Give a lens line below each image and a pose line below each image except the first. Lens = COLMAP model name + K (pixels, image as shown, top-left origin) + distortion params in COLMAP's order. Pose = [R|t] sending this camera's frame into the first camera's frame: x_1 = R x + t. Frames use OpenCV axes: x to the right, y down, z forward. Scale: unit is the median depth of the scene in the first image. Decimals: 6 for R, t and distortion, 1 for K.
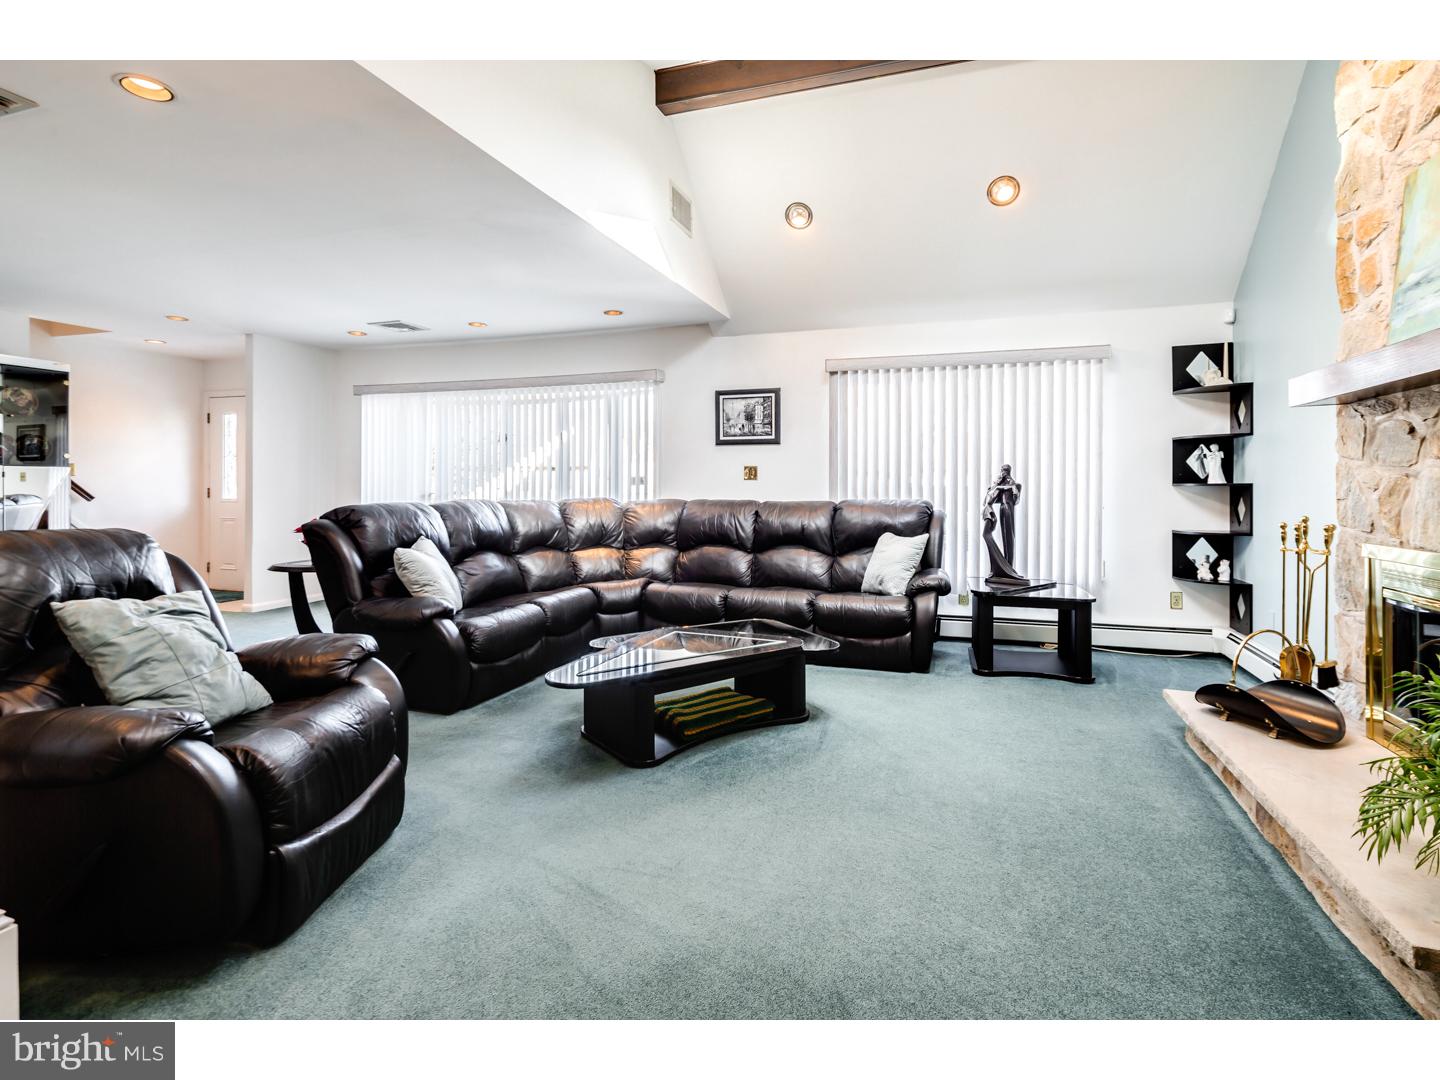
lens RADIAL K [[696.2, 0, 713.1], [0, 696.2, 498.2], [0, 0, 1]] dist [0.000159, -0.000298]
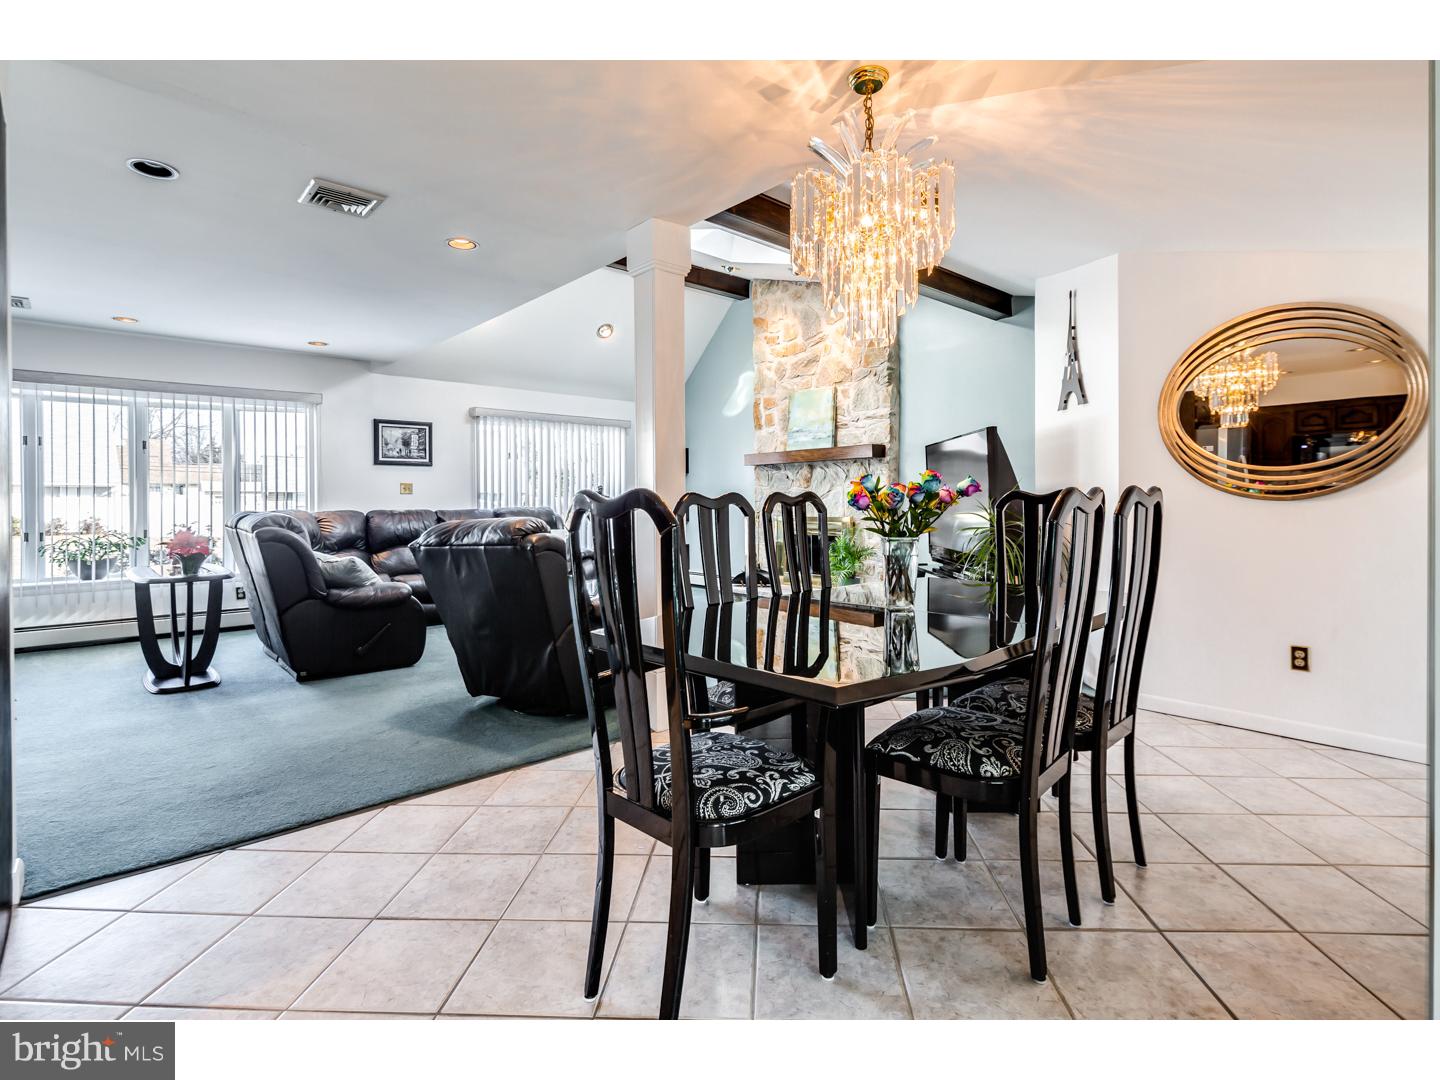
lens RADIAL K [[696.2, 0, 713.1], [0, 696.2, 498.2], [0, 0, 1]] dist [0.000159, -0.000298]
pose [[0.499359, -0.005825, 0.866376, -0.749975], [0.021910, 0.999742, -0.005906, 0.000060], [-0.866118, 0.021932, 0.499358, -0.086209]]
